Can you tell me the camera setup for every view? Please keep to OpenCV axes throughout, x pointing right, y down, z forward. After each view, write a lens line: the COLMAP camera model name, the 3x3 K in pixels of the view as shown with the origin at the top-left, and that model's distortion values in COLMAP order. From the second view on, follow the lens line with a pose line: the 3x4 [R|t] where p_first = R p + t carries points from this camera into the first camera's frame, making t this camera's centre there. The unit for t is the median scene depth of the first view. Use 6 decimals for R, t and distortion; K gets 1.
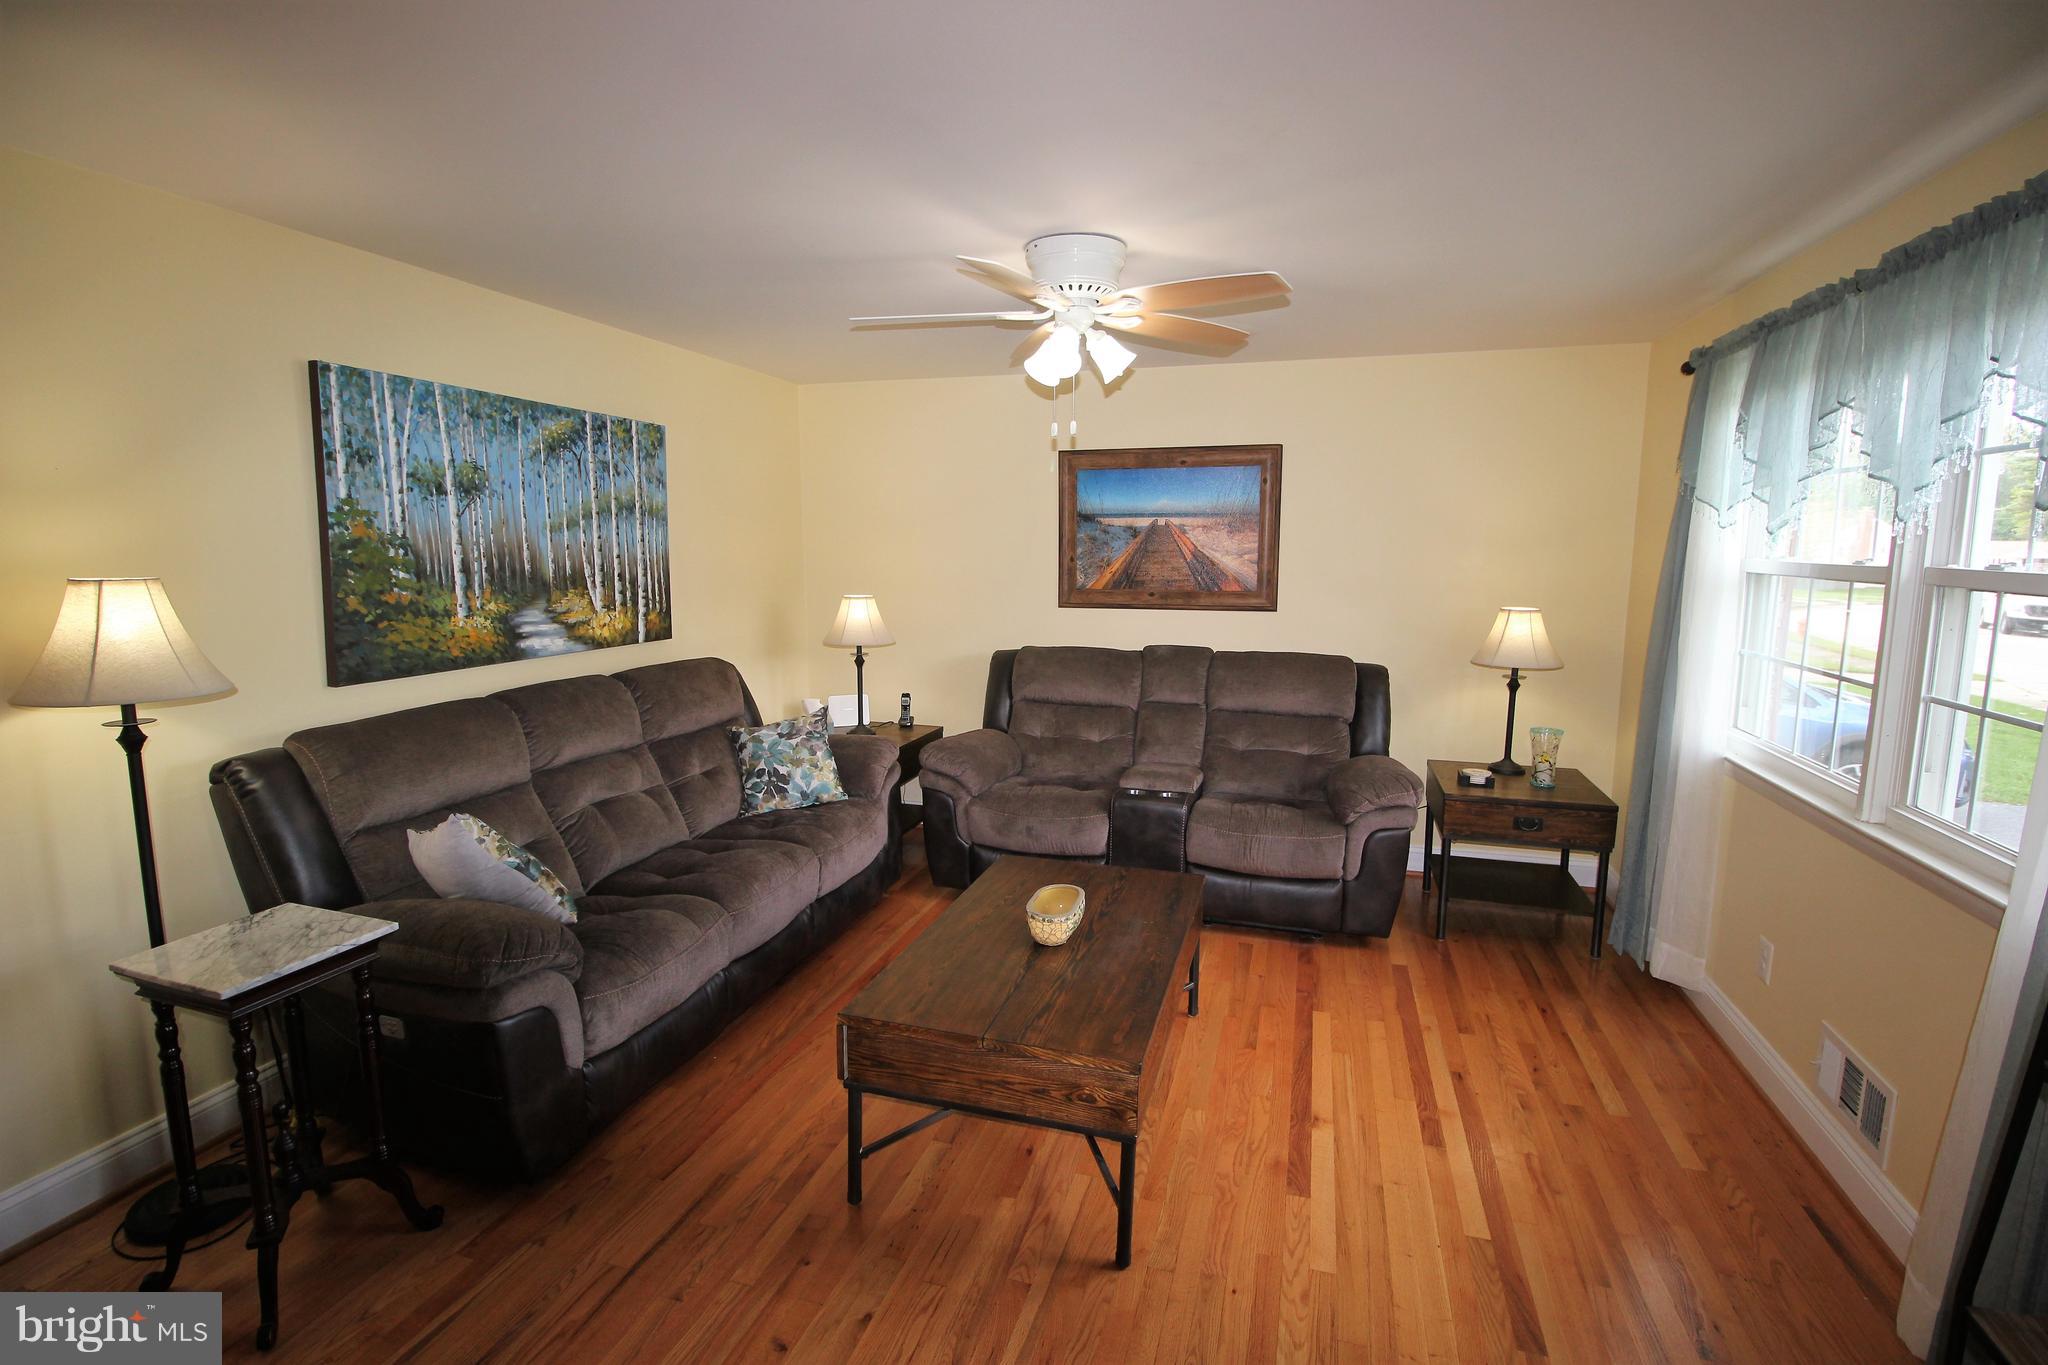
lens RADIAL K [[949.2, 0, 1028.3], [0, 949.2, 666.3], [0, 0, 1]] dist [-0.011004, -0.001359]
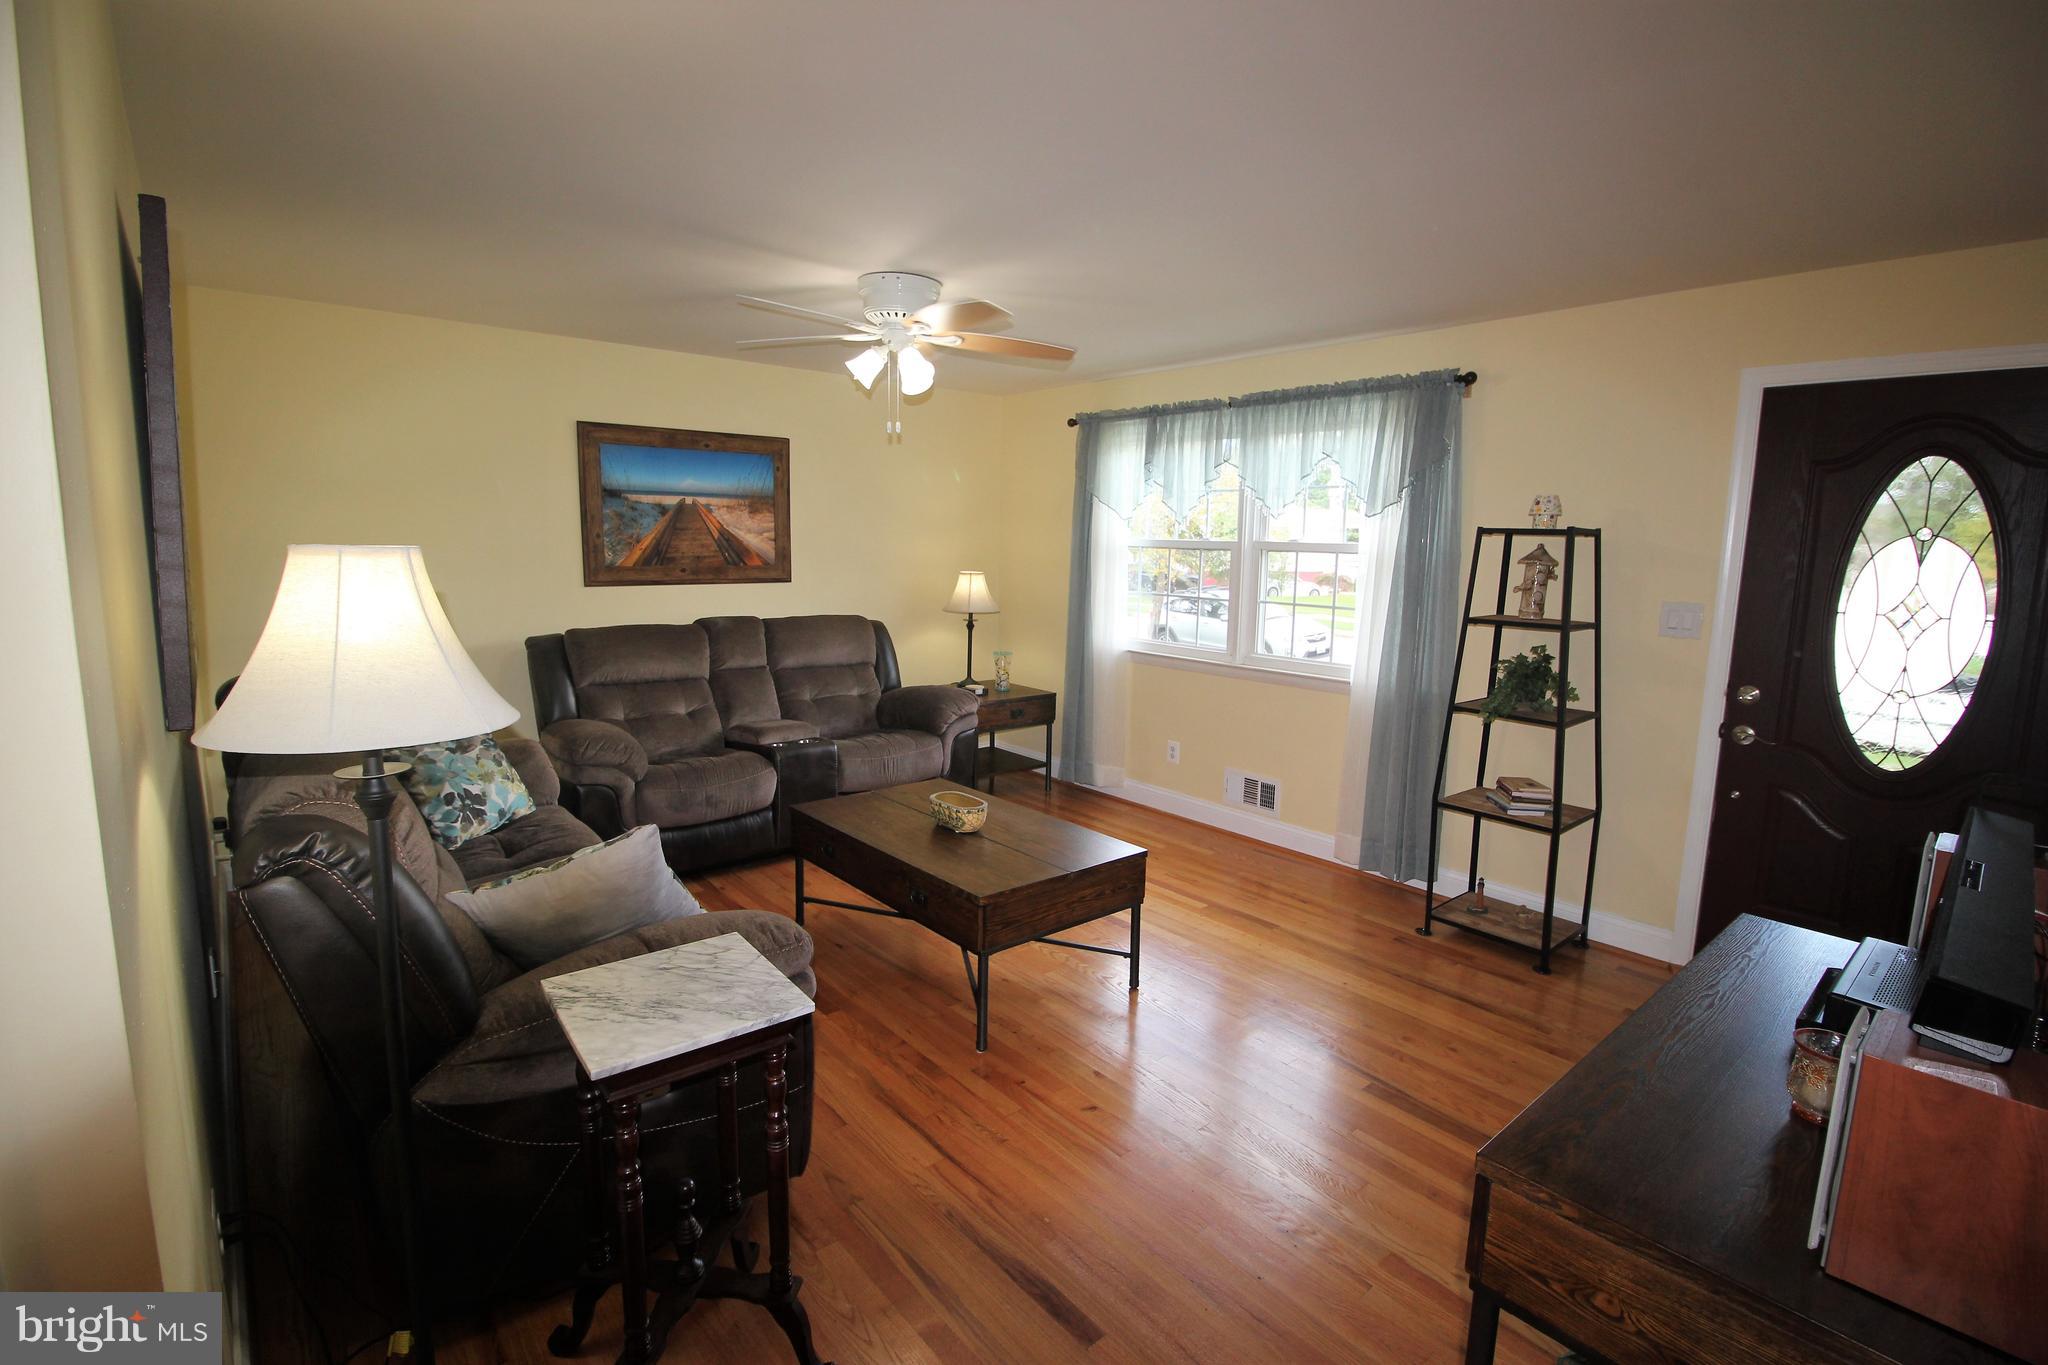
lens RADIAL K [[949.2, 0, 1026.4], [0, 949.2, 672.5], [0, 0, 1]] dist [-0.011004, -0.001359]
pose [[0.536972, -0.110294, 0.836359, -0.572433], [0.090961, 0.993206, 0.072578, -0.005800], [-0.838682, 0.037104, 0.543356, 0.128555]]
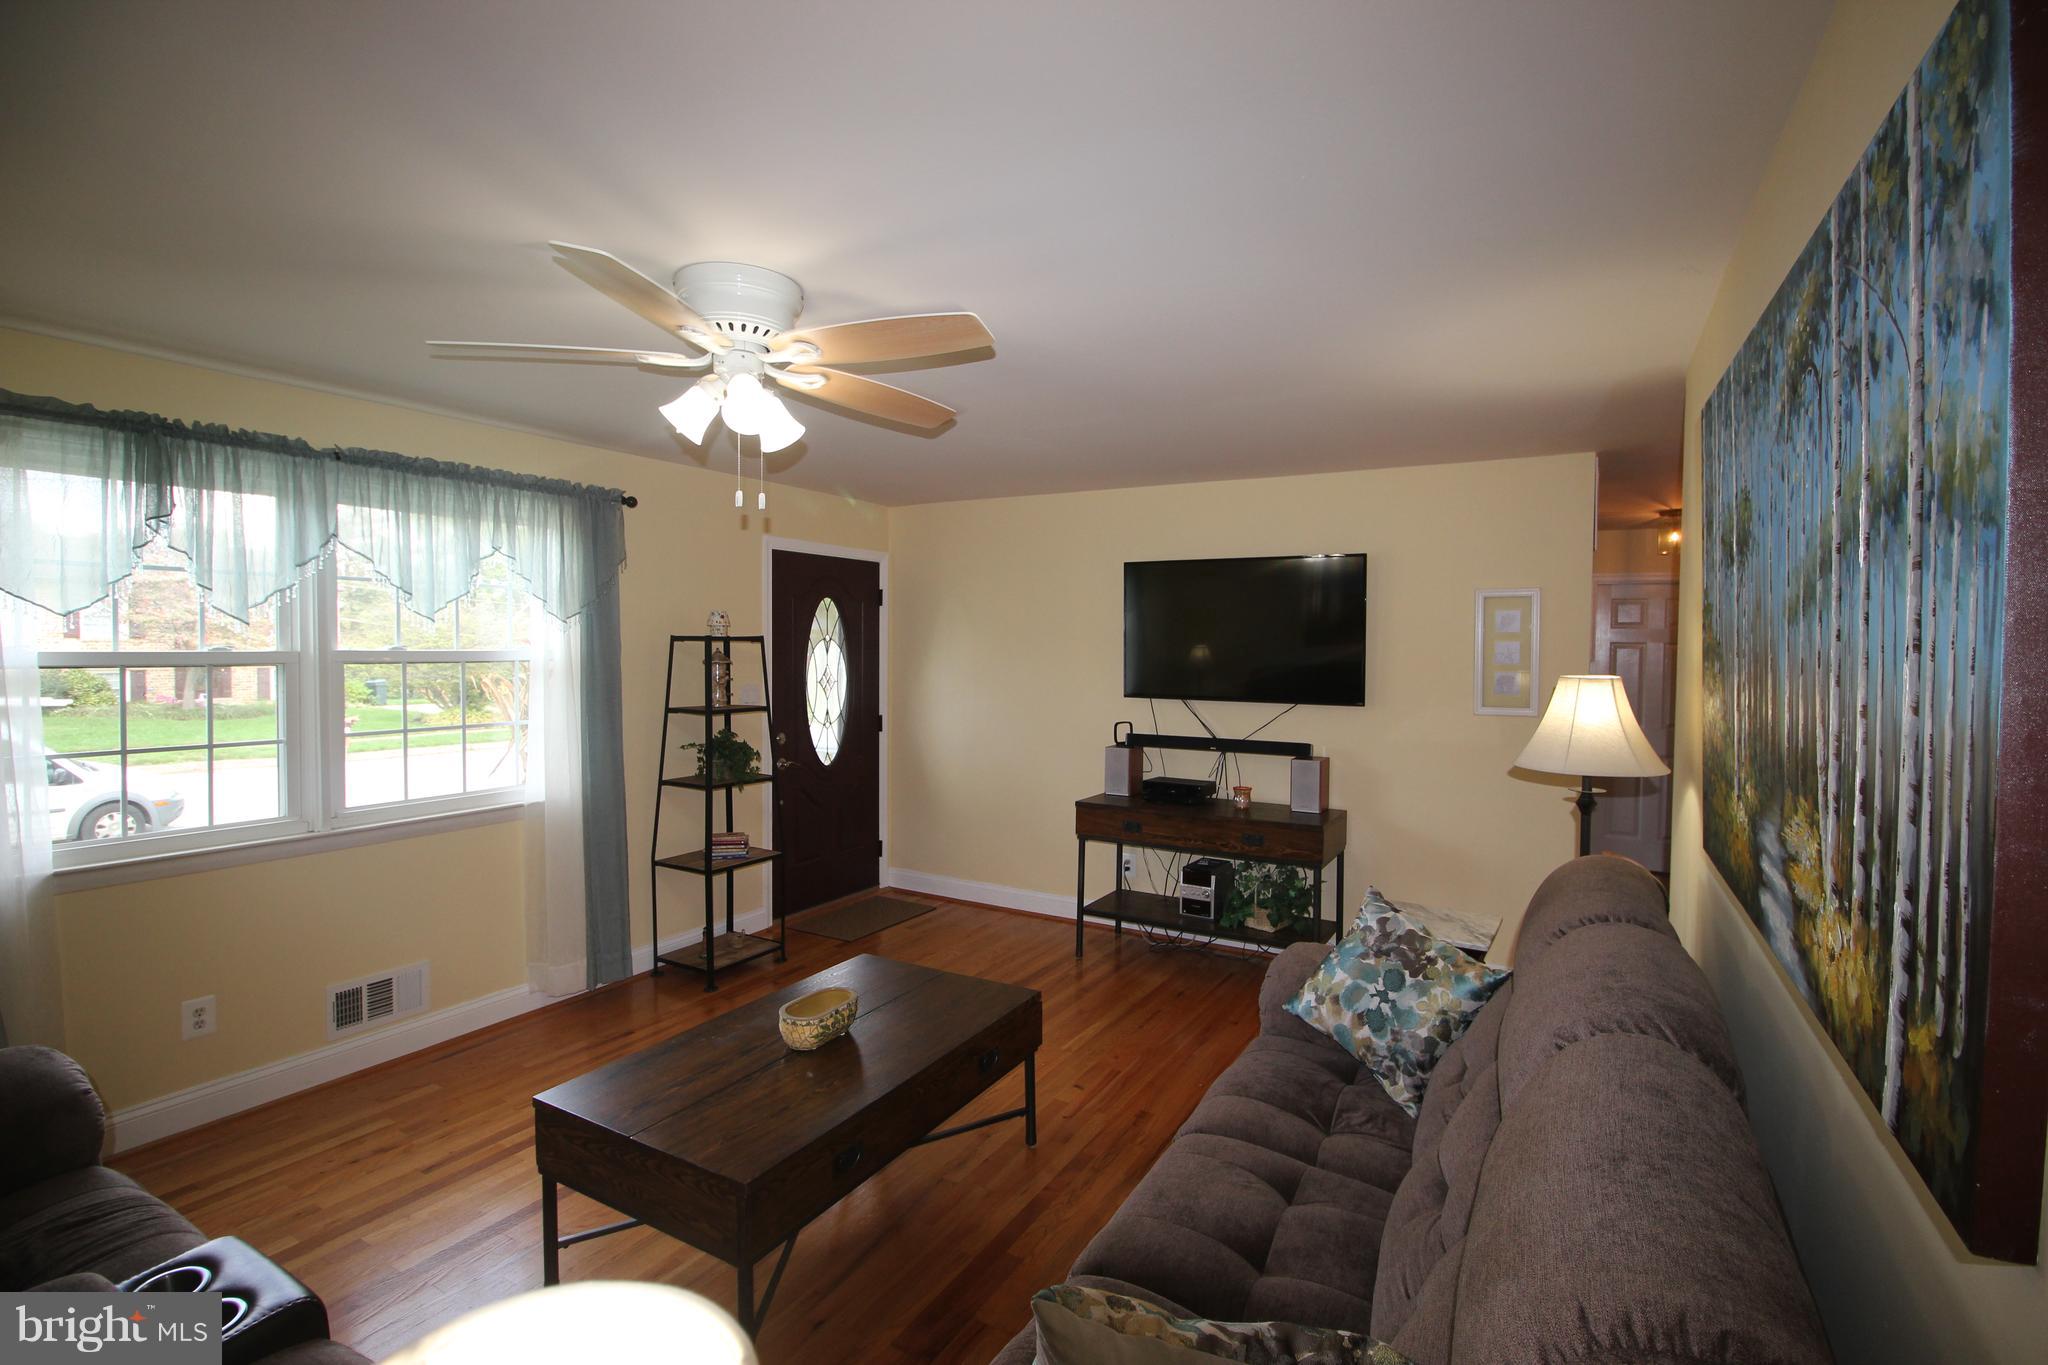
lens RADIAL K [[949.2, 0, 1017.2], [0, 949.2, 679.9], [0, 0, 1]] dist [-0.011004, -0.001359]
pose [[-0.973419, -0.003421, 0.229005, -0.223728], [0.033447, 0.987046, 0.156913, -0.127550], [-0.226575, 0.160402, -0.960695, 1.083973]]
